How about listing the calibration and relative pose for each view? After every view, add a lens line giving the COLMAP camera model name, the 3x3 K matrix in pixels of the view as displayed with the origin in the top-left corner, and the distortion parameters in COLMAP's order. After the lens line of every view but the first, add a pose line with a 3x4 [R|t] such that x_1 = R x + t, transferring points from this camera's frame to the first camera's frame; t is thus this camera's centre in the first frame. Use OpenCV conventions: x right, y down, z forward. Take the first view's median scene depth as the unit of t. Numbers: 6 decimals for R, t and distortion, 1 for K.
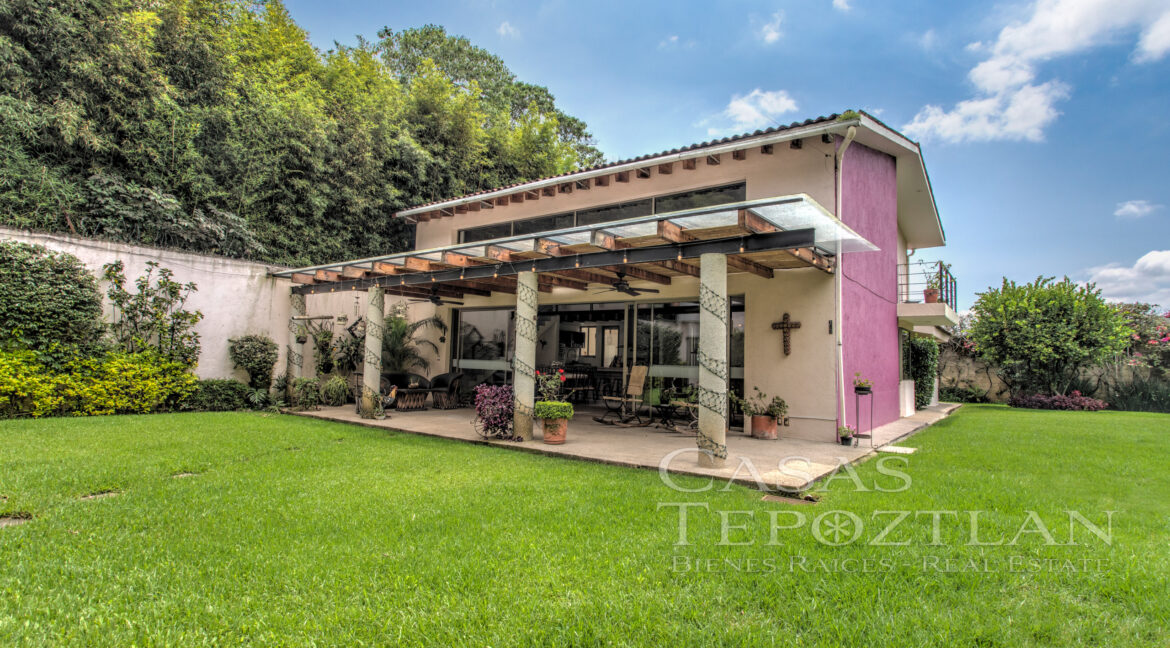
lens RADIAL K [[597.3, 0, 584.7], [0, 597.3, 322.2], [0, 0, 1]] dist [-0.000662, 0.002066]
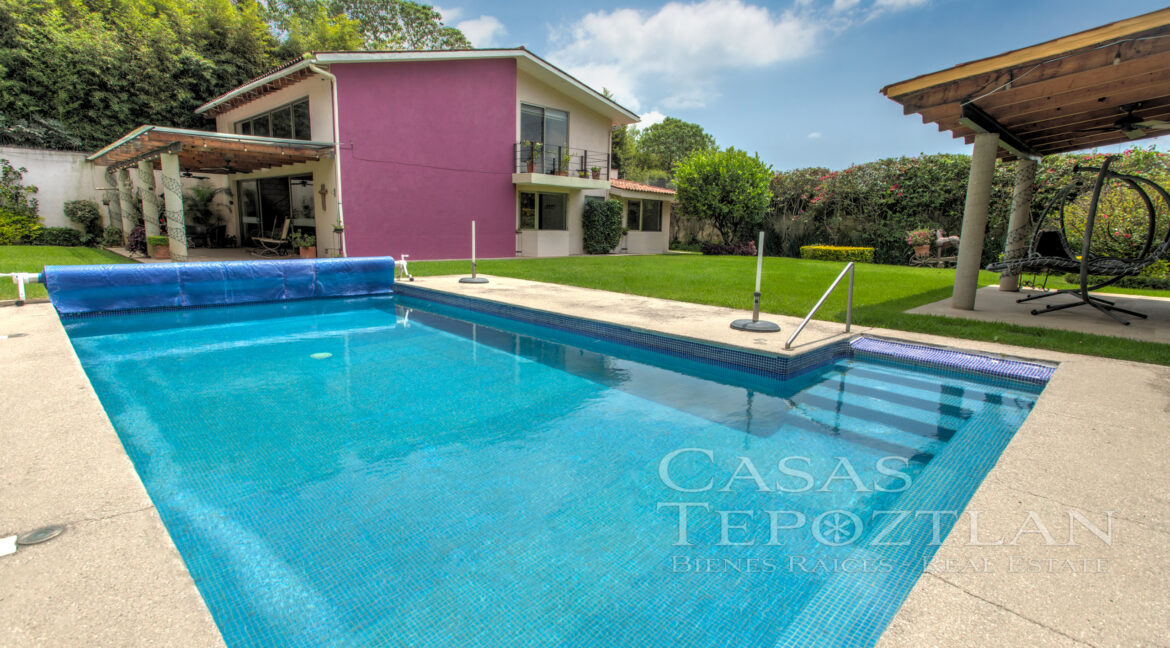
lens RADIAL K [[597.3, 0, 582.6], [0, 597.3, 330.6], [0, 0, 1]] dist [-0.000662, 0.002066]
pose [[0.992936, 0.017793, -0.117313, 0.944692], [0.009954, 0.972716, 0.231784, 0.004051], [0.118236, -0.231315, 0.965667, -0.449292]]
